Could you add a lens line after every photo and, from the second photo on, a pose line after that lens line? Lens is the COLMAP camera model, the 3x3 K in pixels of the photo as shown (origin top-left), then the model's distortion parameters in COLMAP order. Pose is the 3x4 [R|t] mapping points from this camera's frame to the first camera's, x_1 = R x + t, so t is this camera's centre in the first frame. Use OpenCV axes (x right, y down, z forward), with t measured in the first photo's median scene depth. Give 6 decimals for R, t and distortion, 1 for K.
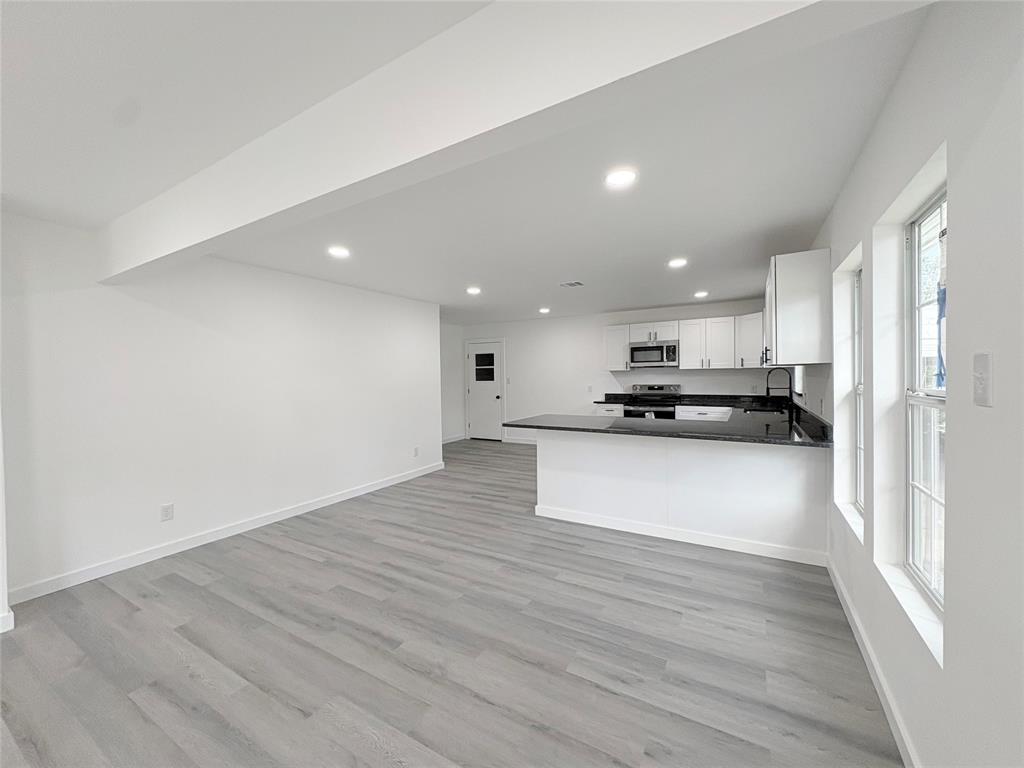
lens RADIAL K [[408.6, 0, 512.0], [0, 408.6, 384.0], [0, 0, 1]] dist [0.001825, 0.000217]
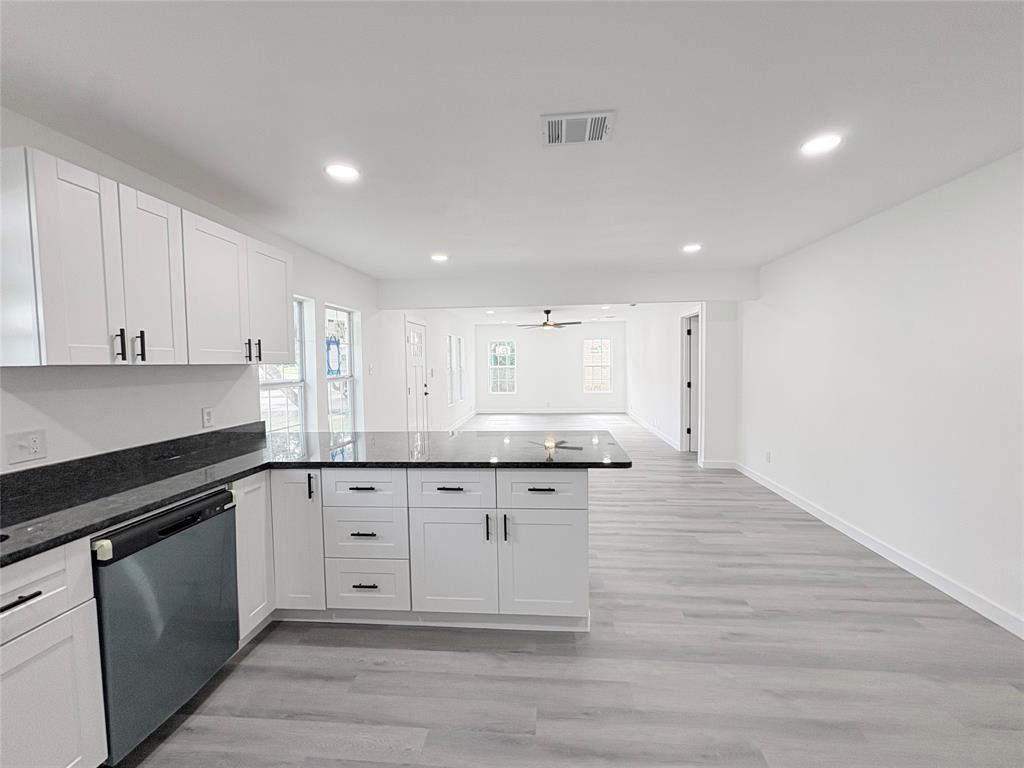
lens RADIAL K [[411.4, 0, 512.0], [0, 411.4, 384.0], [0, 0, 1]] dist [0.000160, 0.000119]
pose [[-0.904552, 0.049039, -0.423533, 0.368606], [0.019473, 0.997079, 0.073858, -0.038604], [0.425918, 0.058561, -0.902865, 1.317556]]
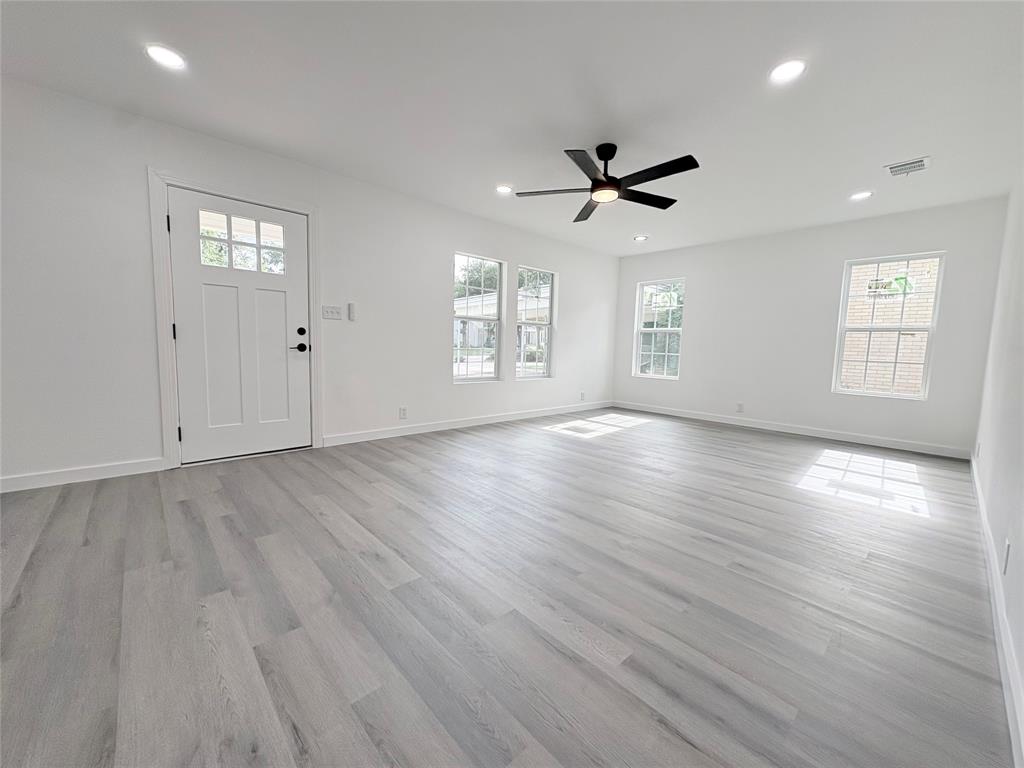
lens RADIAL K [[411.4, 0, 512.0], [0, 411.4, 384.0], [0, 0, 1]] dist [0.000160, 0.000119]
pose [[-0.959429, -0.038039, 0.279372, -0.616750], [-0.008531, 0.994320, 0.106088, 0.086222], [-0.281821, 0.099401, -0.954304, 0.469071]]
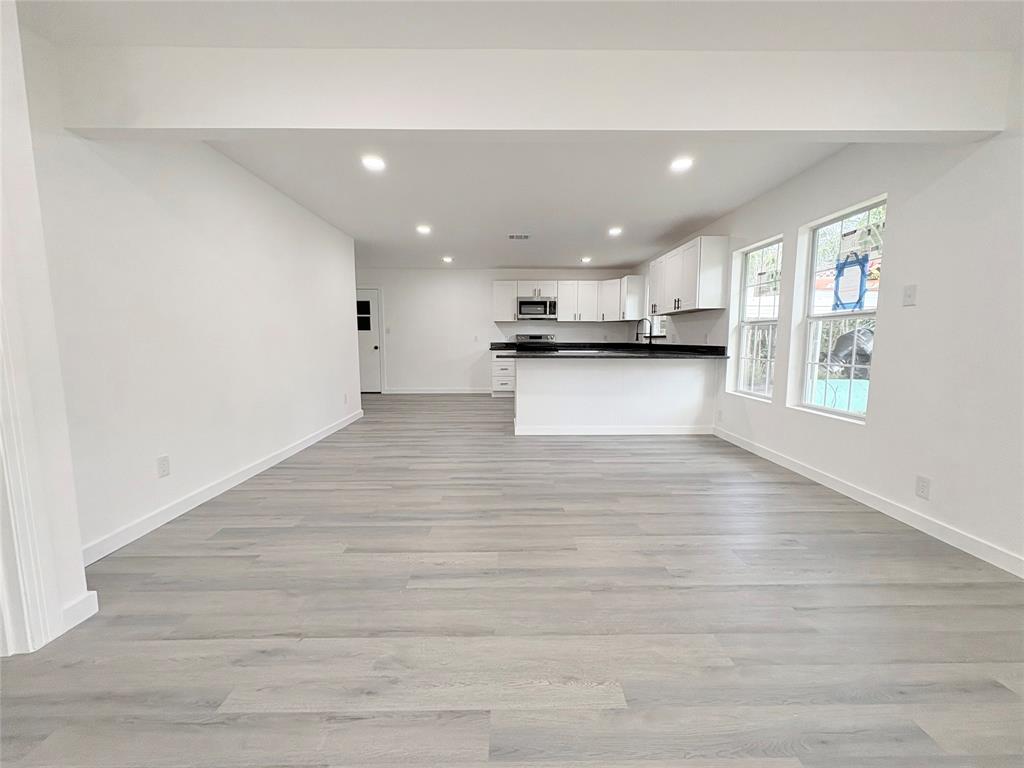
lens RADIAL K [[411.4, 0, 512.0], [0, 411.4, 384.0], [0, 0, 1]] dist [0.000160, 0.000119]
pose [[0.853141, -0.041064, 0.520062, -0.477871], [-0.001767, 0.996664, 0.081596, 0.068340], [-0.521678, -0.070532, 0.850222, 0.014746]]
